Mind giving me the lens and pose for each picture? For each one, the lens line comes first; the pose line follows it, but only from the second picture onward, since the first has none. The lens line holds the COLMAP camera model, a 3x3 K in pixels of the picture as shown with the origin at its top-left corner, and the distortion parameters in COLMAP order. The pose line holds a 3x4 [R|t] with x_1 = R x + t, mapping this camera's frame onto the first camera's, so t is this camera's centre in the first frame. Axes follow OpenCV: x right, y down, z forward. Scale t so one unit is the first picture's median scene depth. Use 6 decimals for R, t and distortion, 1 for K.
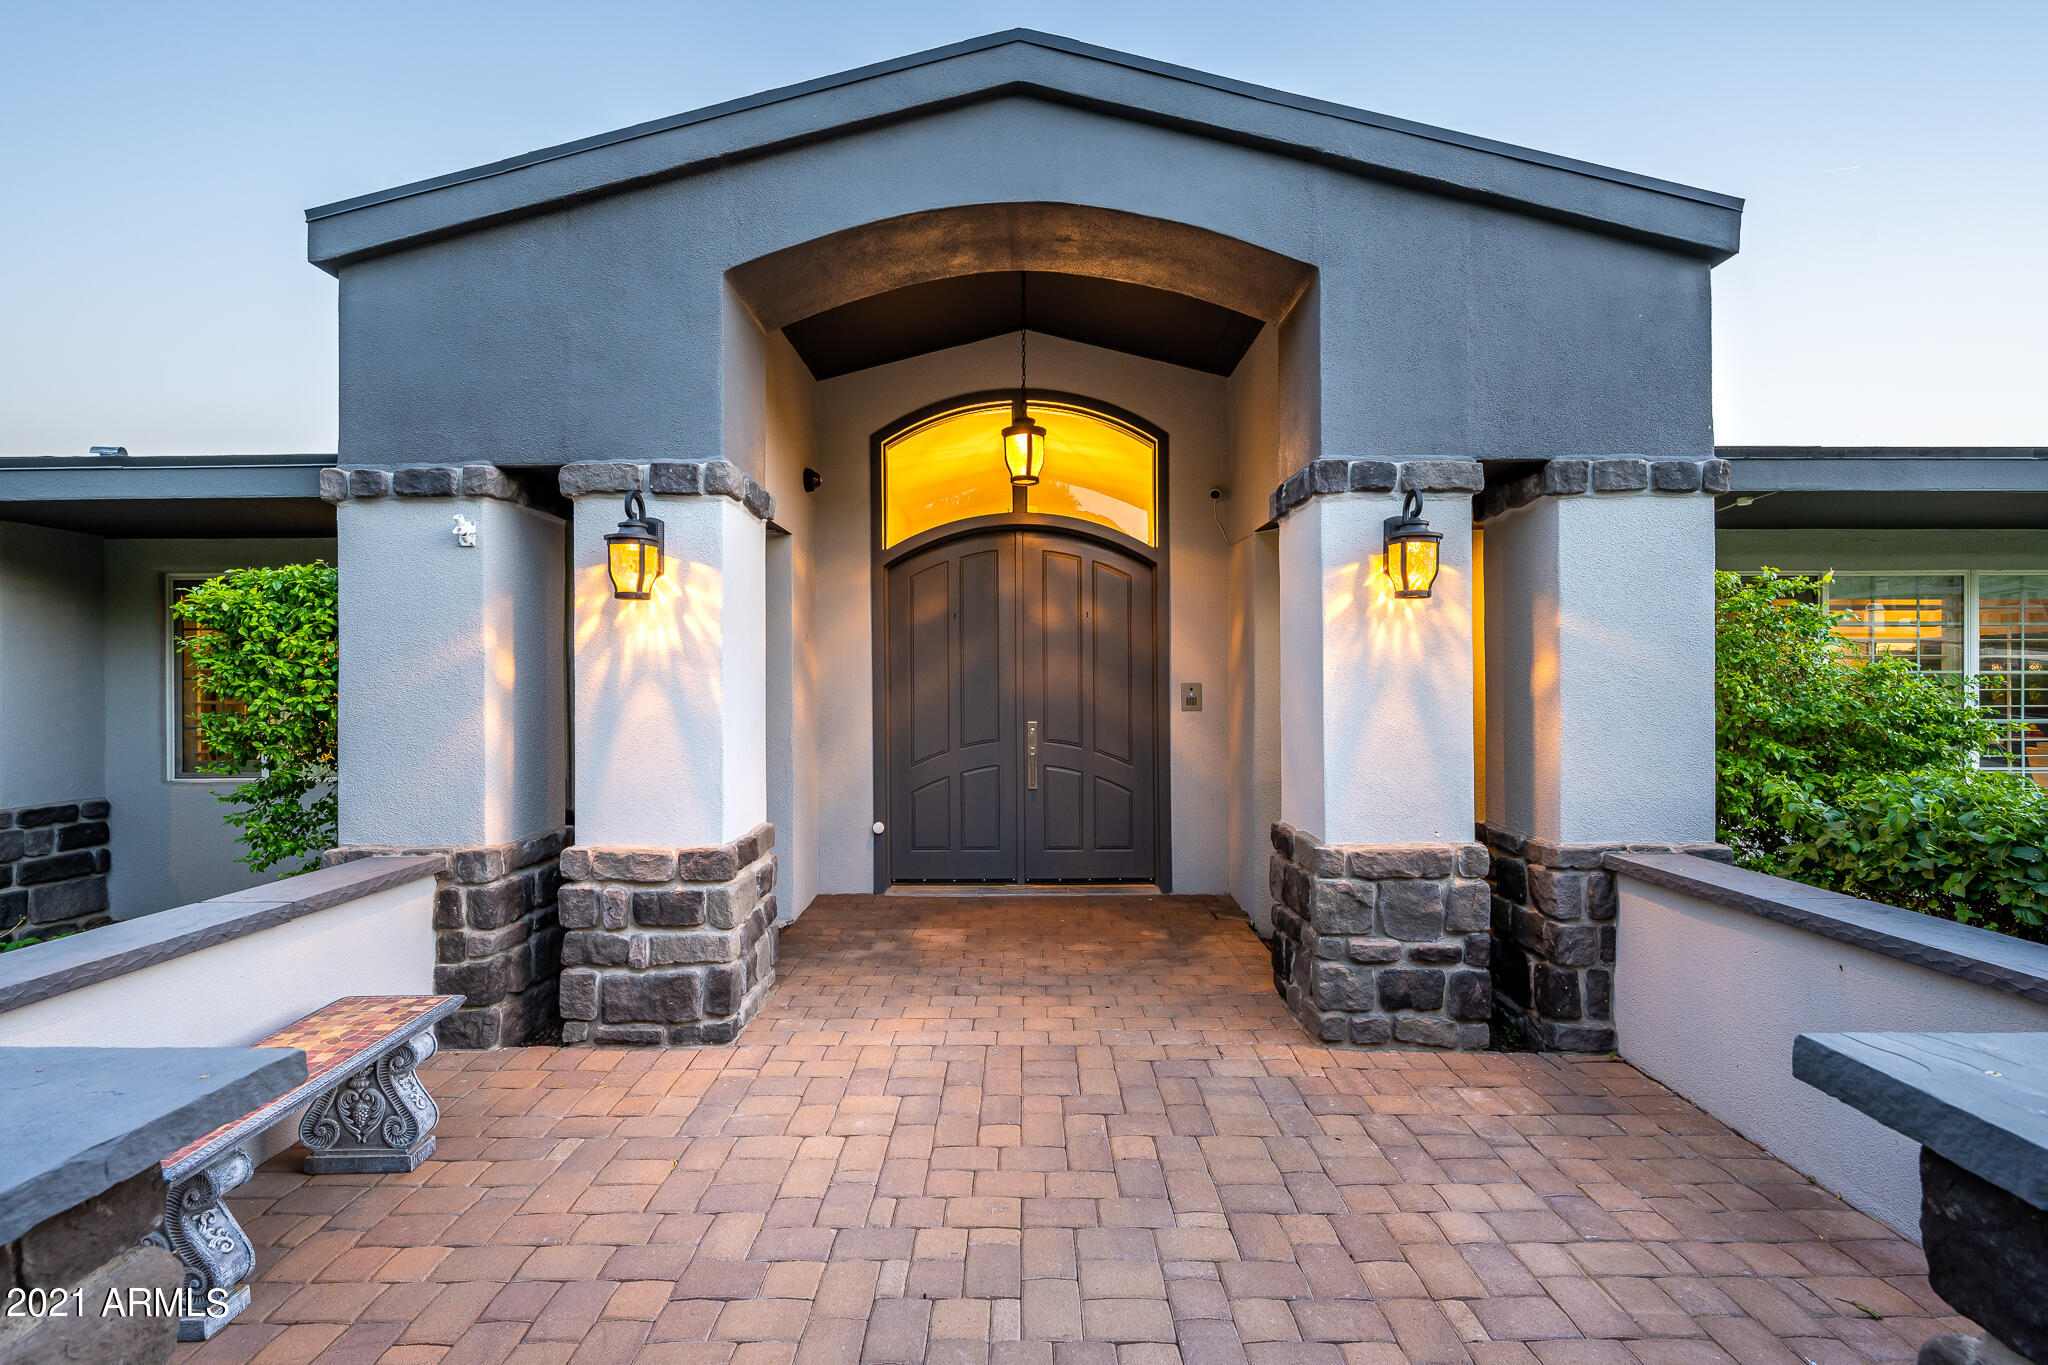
lens RADIAL K [[922.6, 0, 1026.0], [0, 922.6, 681.1], [0, 0, 1]] dist [0.000745, 0.001857]
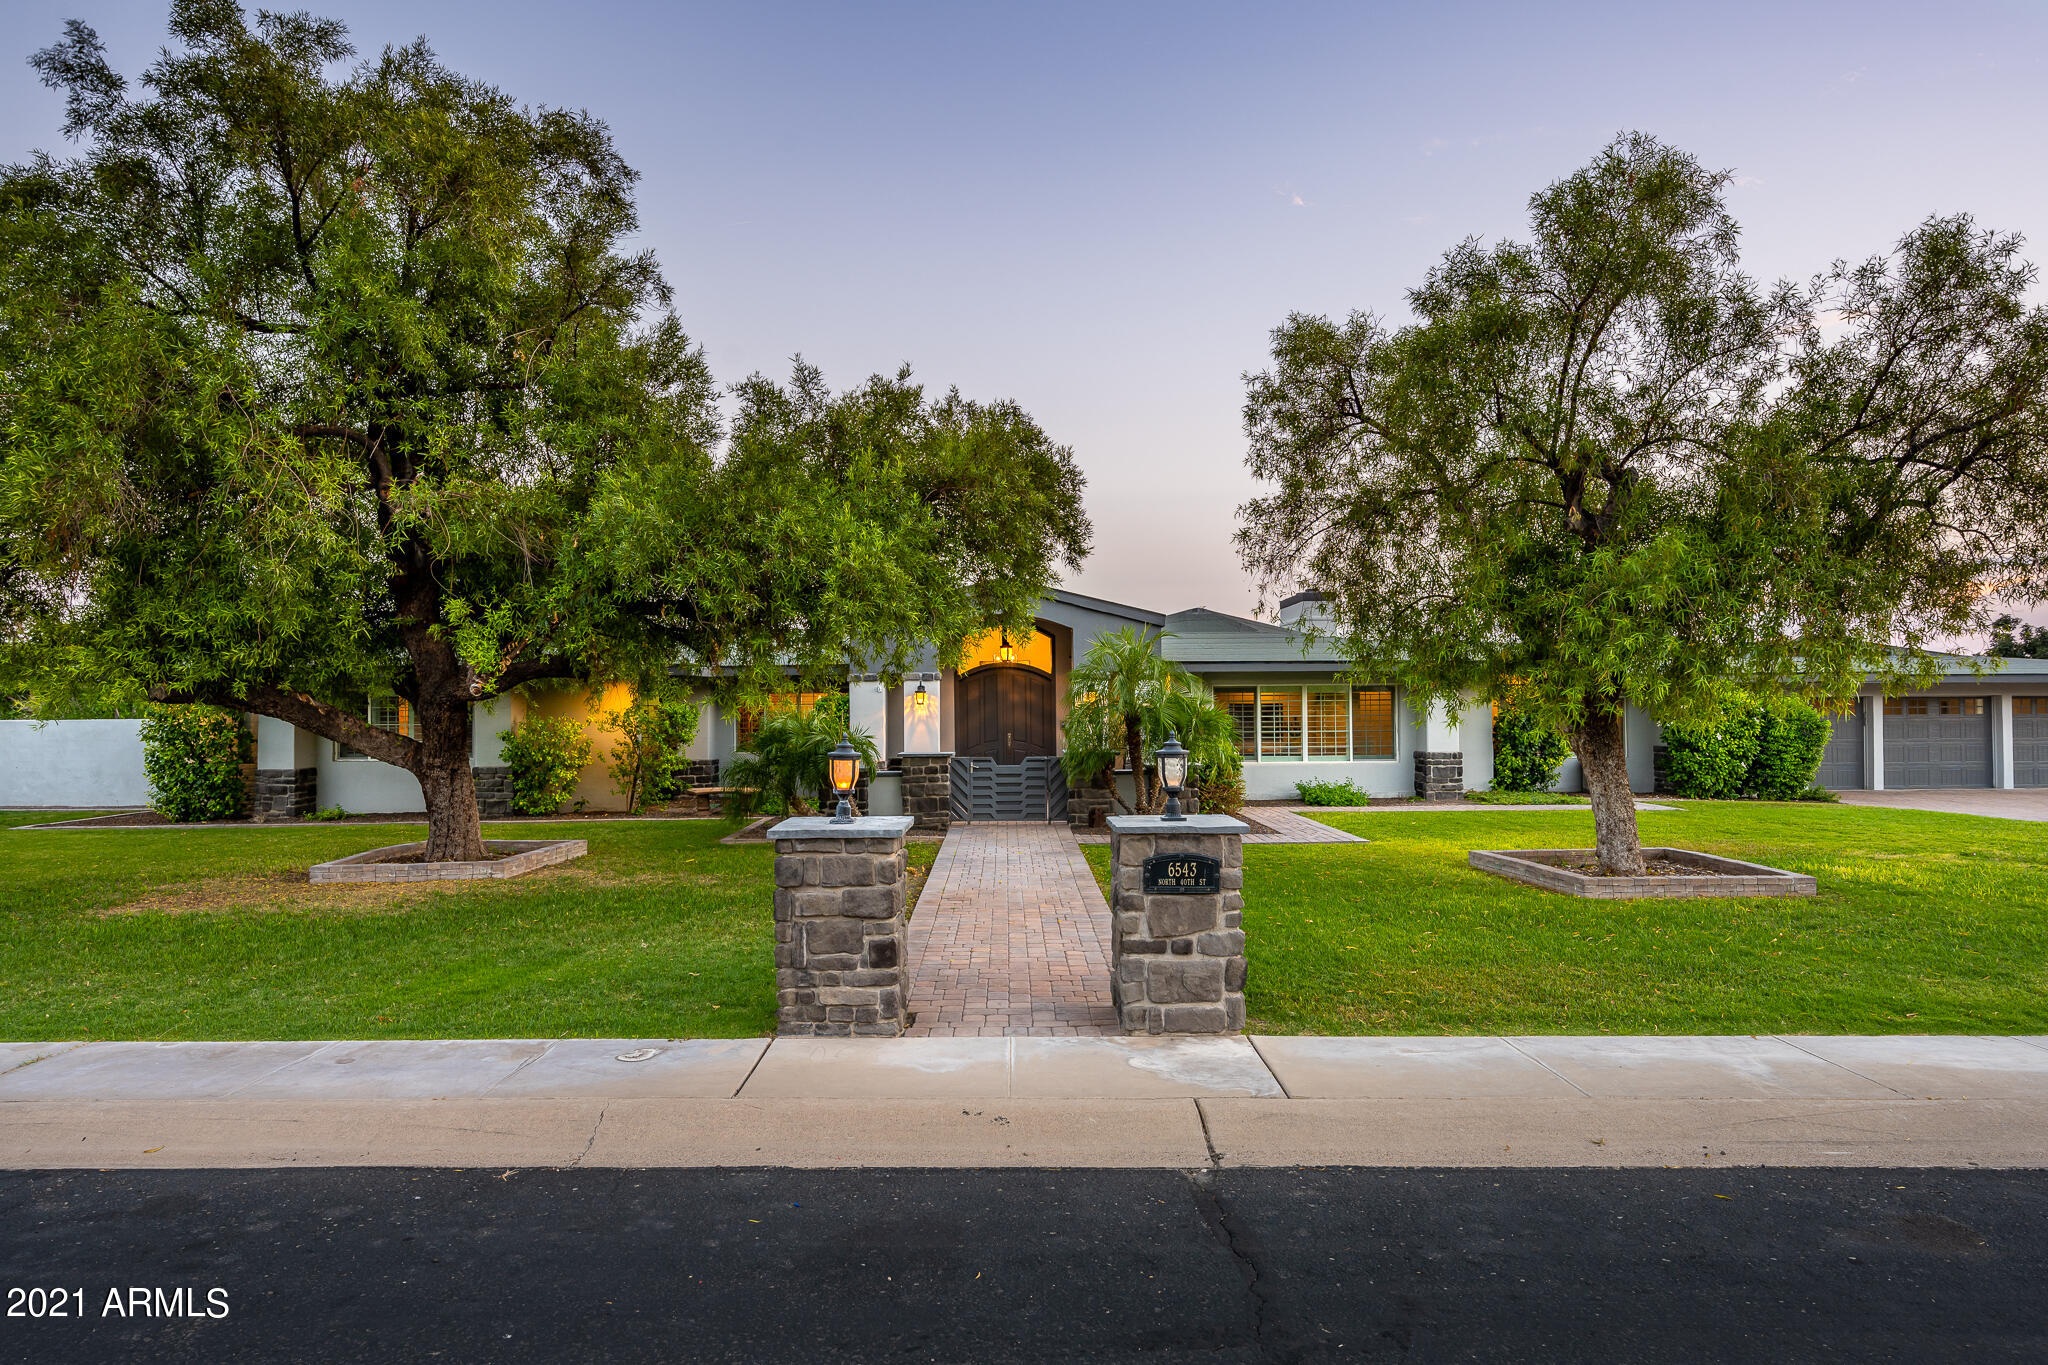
lens RADIAL K [[1067.0, 0, 1016.2], [0, 1067.0, 687.9], [0, 0, 1]] dist [-0.005523, -0.000355]
pose [[0.999955, -0.004048, 0.008531, 0.000539], [0.004183, 0.999866, -0.015827, -0.082139], [-0.008466, 0.015862, 0.999838, -4.055645]]
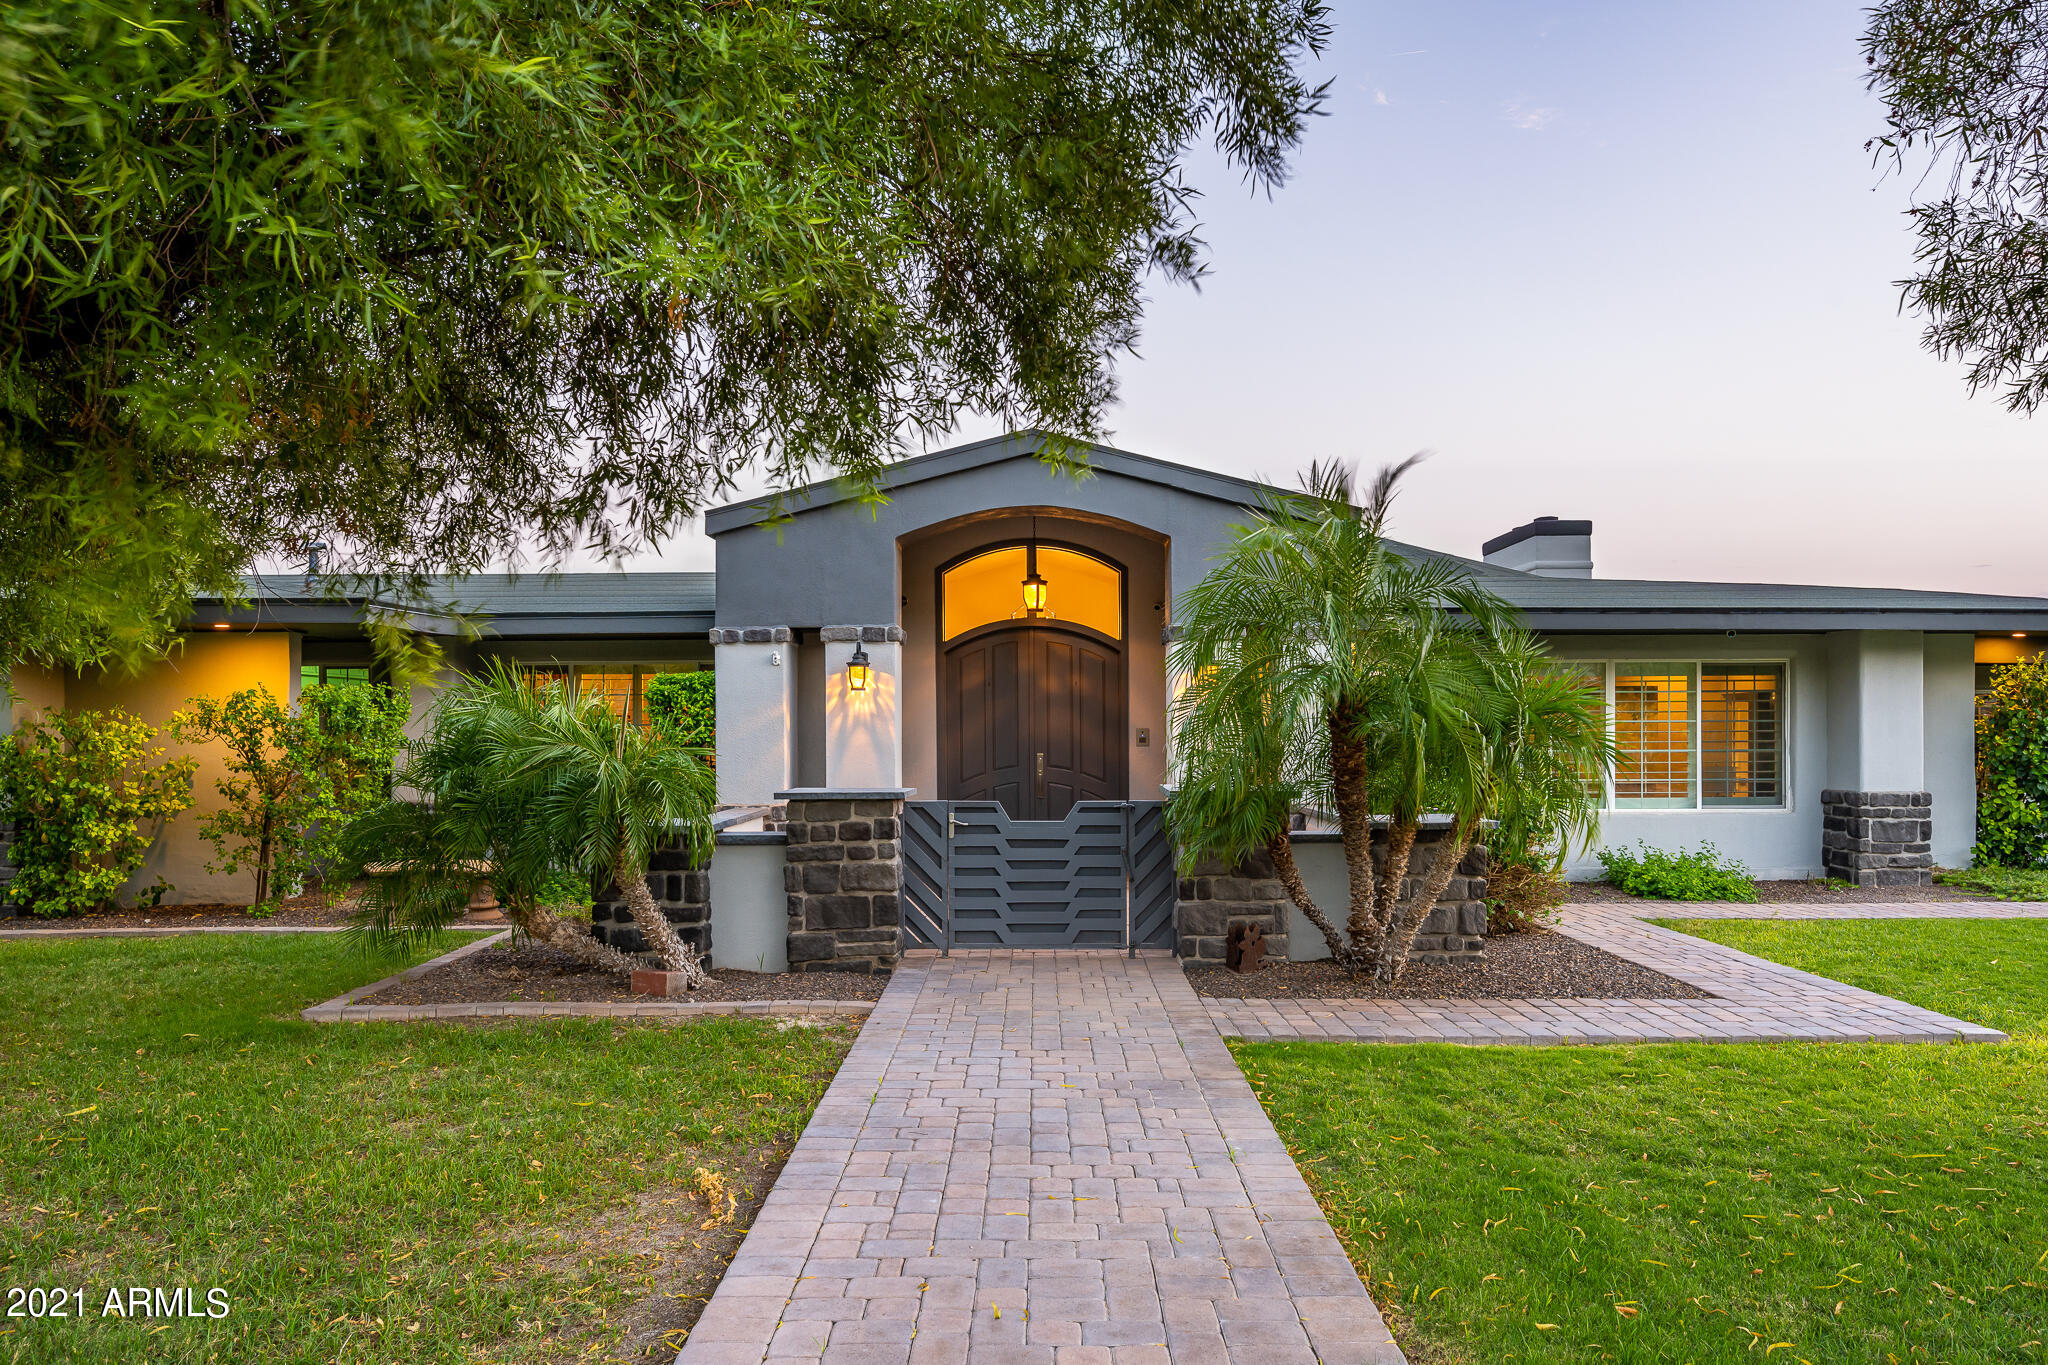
lens RADIAL K [[1303.9, 0, 1042.1], [0, 1303.9, 685.1], [0, 0, 1]] dist [0.006372, 0.002566]
pose [[0.999997, -0.000129, 0.002517, 0.008210], [0.000212, 0.999462, -0.032810, 0.001539], [-0.002511, 0.032811, 0.999458, -2.033339]]
